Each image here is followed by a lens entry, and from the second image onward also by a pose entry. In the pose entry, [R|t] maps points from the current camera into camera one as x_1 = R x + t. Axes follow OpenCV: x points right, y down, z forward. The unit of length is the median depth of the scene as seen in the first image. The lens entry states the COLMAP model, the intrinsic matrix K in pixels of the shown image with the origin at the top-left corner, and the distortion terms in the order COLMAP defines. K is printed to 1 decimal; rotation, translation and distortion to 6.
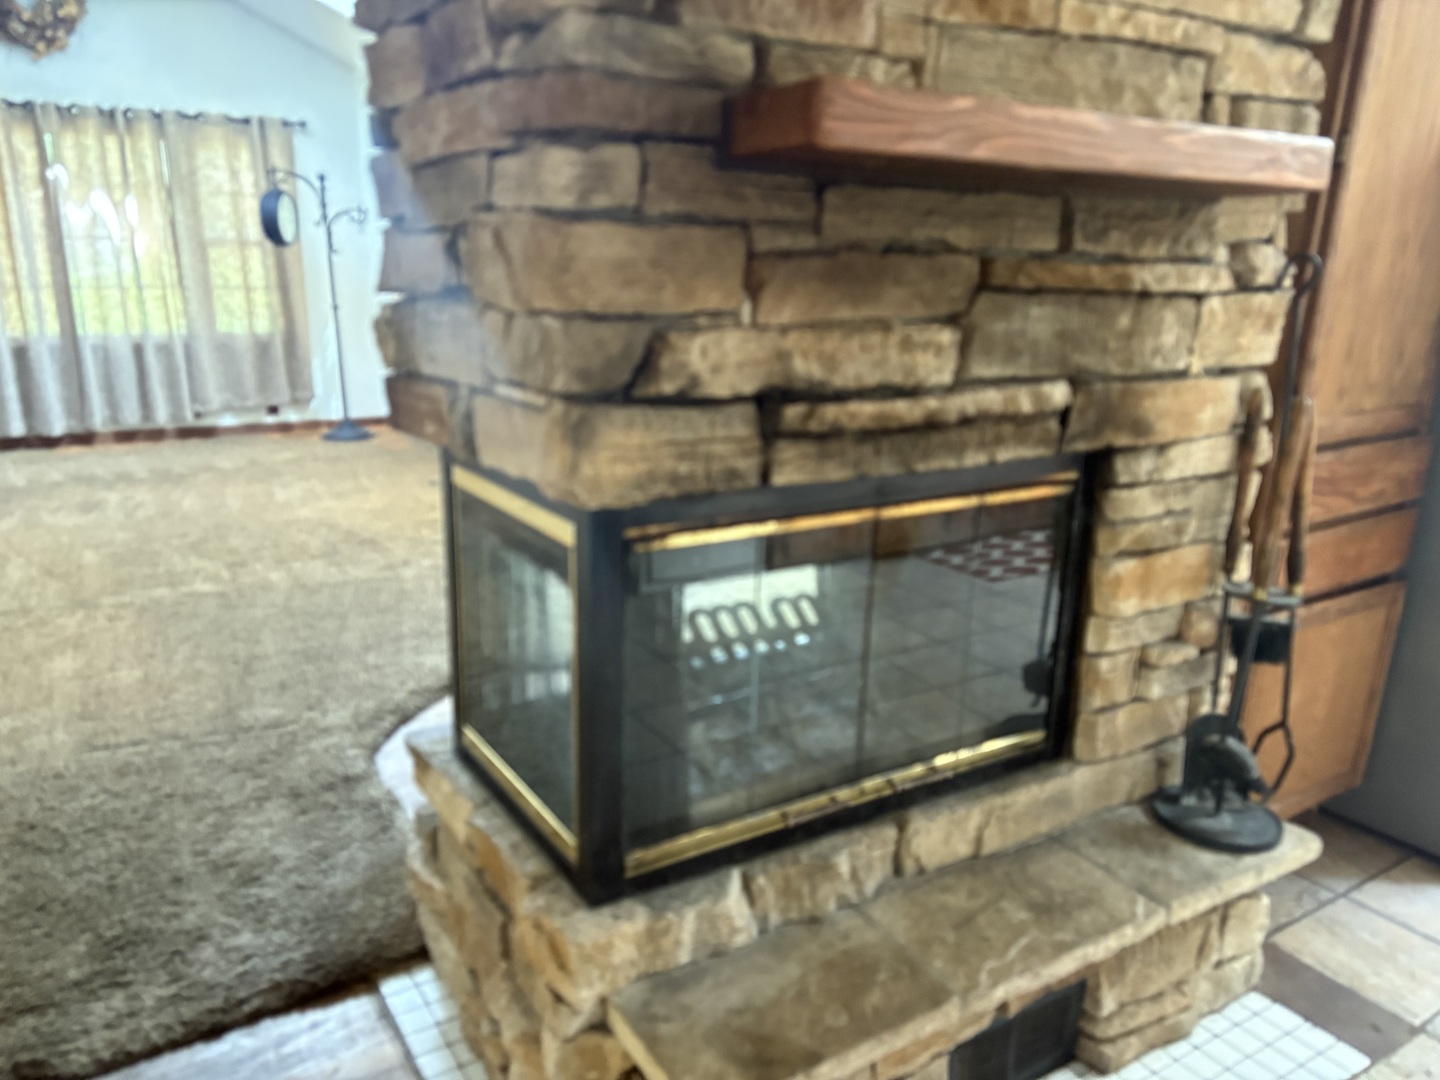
lens RADIAL K [[1092.7, 0, 754.7], [0, 1092.7, 579.4], [0, 0, 1]] dist [0.055599, -0.062369]
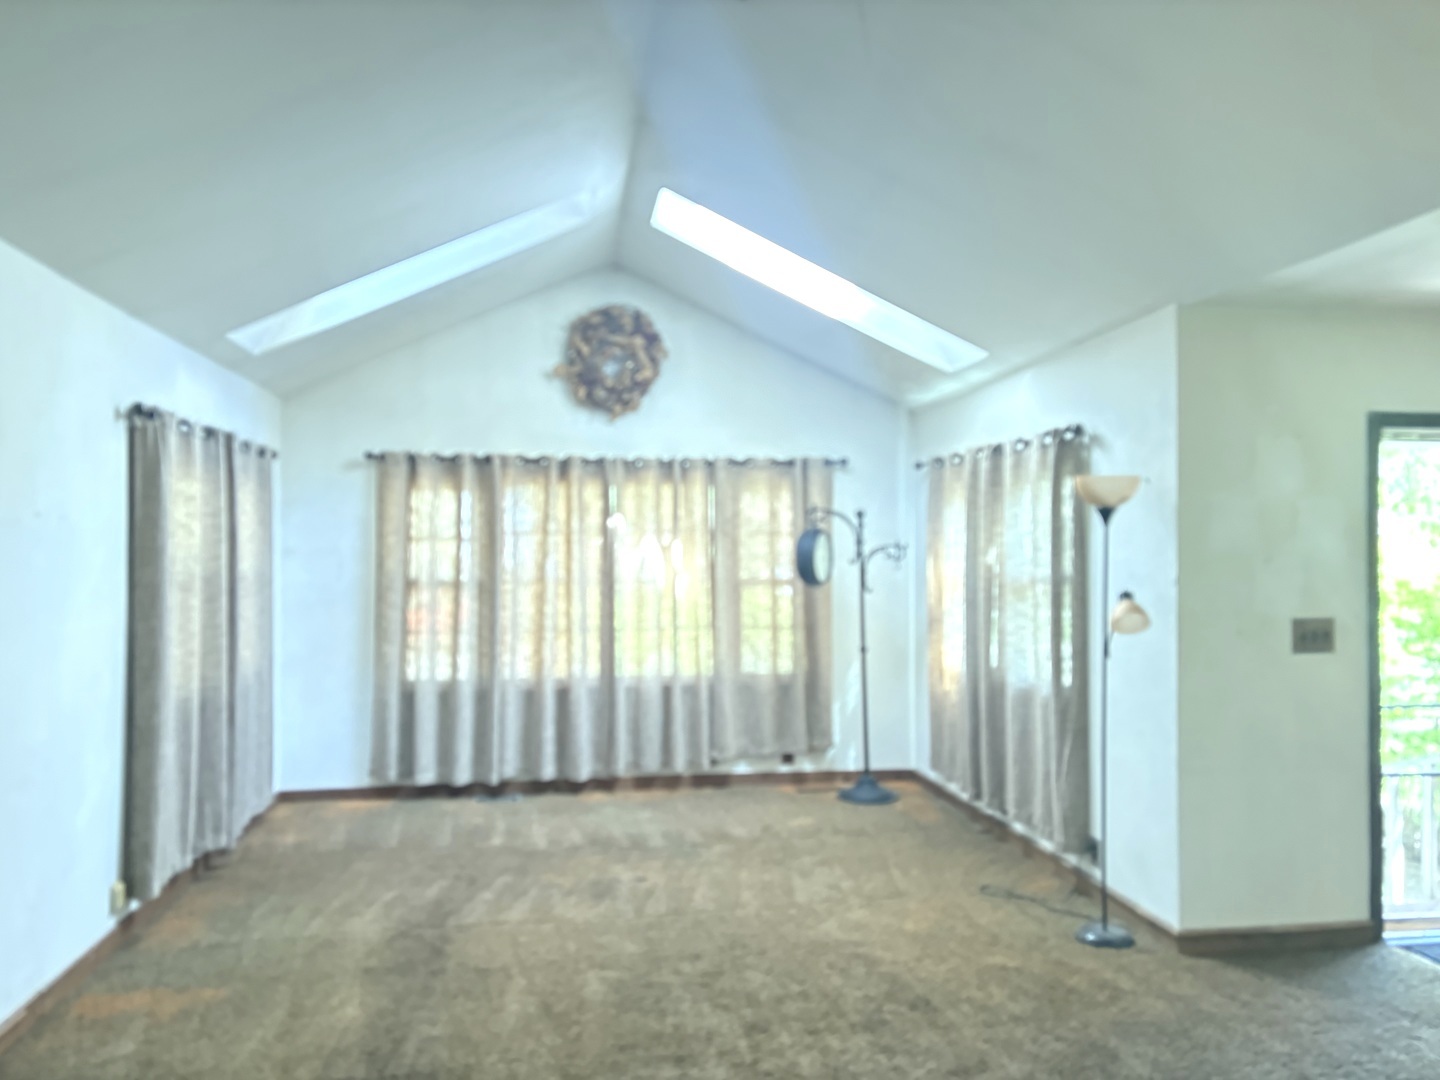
lens RADIAL K [[1092.7, 0, 717.9], [0, 1092.7, 541.9], [0, 0, 1]] dist [0.055599, -0.062369]
pose [[0.902891, -0.028182, -0.428946, -0.106623], [-0.099446, 0.957086, -0.272207, -0.079307], [0.418209, 0.288430, 0.861342, 0.162822]]
